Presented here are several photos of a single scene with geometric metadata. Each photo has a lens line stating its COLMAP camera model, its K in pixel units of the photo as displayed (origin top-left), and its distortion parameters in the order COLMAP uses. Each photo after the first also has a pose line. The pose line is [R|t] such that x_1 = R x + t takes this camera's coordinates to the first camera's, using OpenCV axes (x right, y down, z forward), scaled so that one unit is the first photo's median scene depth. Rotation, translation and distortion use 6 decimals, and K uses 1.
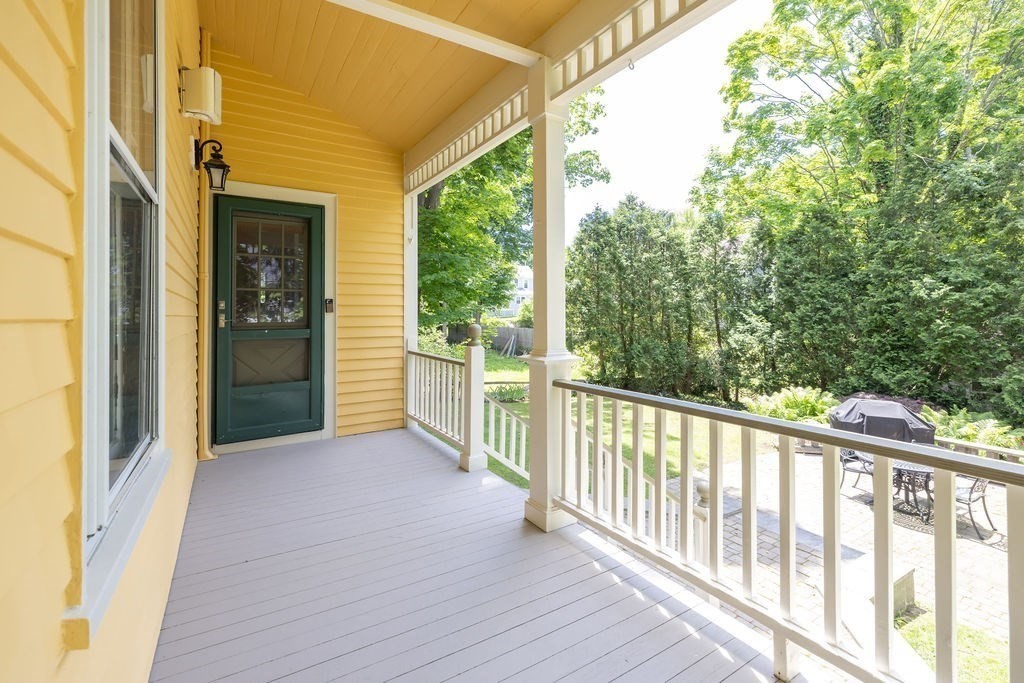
lens RADIAL K [[448.7, 0, 511.9], [0, 448.7, 307.4], [0, 0, 1]] dist [-0.000645, -0.000211]
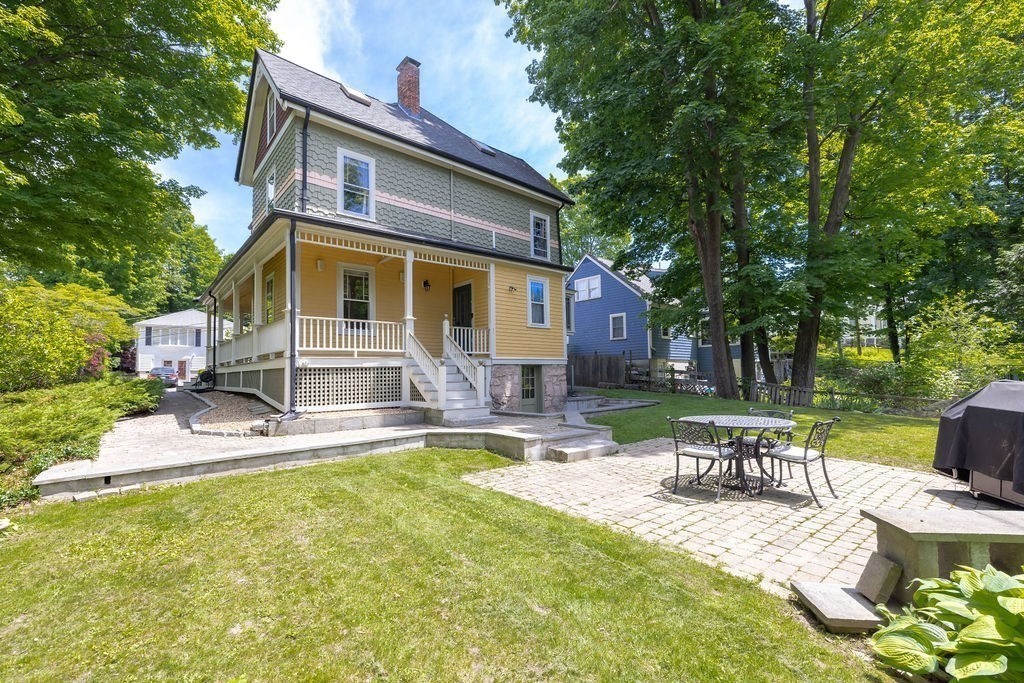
lens RADIAL K [[430.1, 0, 512.0], [0, 430.1, 341.5], [0, 0, 1]] dist [0.000542, -0.000182]
pose [[0.156928, -0.071065, -0.985050, 0.686283], [0.032080, 0.997248, -0.066834, 0.100147], [0.987089, -0.021112, 0.158776, 0.210010]]
